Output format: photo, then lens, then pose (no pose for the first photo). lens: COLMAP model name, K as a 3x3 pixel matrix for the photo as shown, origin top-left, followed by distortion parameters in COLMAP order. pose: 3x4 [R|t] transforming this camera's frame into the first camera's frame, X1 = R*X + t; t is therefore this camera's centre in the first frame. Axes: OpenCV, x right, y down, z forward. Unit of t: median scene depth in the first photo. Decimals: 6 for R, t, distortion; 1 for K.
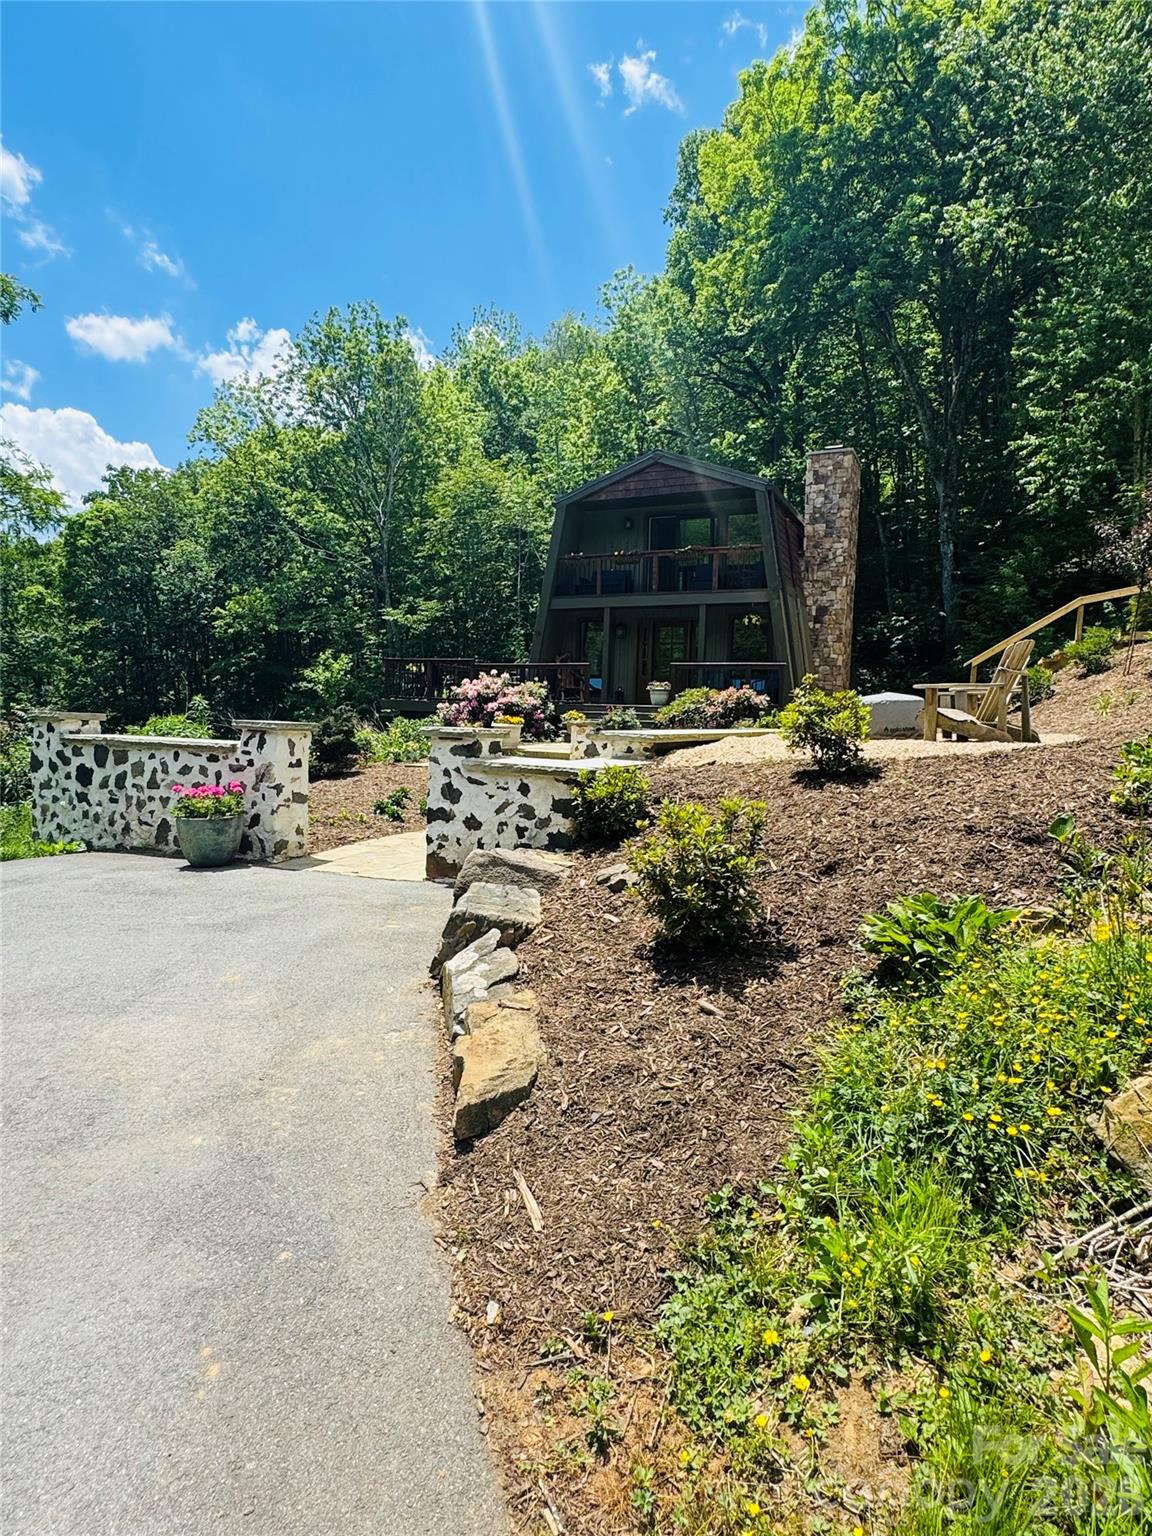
lens RADIAL K [[850.6, 0, 576.2], [0, 850.6, 768.1], [0, 0, 1]] dist [-0.001272, -0.000138]
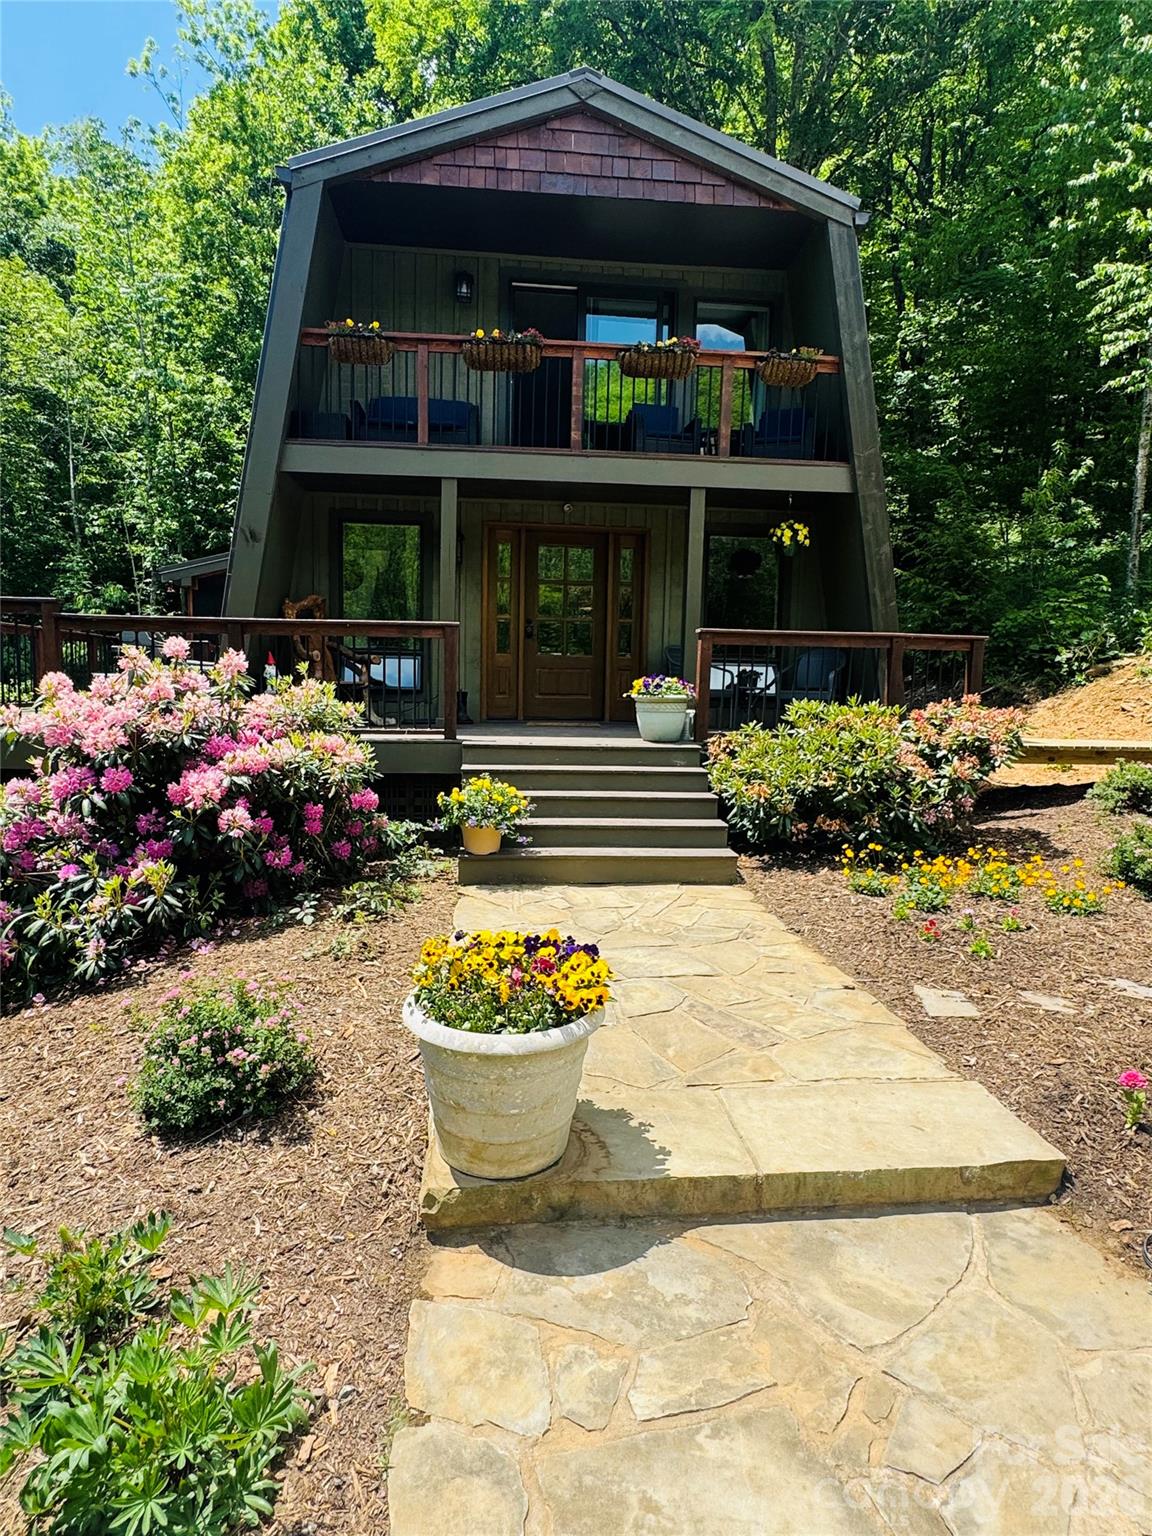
lens RADIAL K [[808.3, 0, 575.6], [0, 808.3, 765.8], [0, 0, 1]] dist [0.003043, 0.000438]
pose [[0.867843, -0.061293, 0.493043, -0.115784], [0.036405, 0.997539, 0.059930, -0.085571], [-0.495503, -0.034061, 0.867938, 0.709884]]
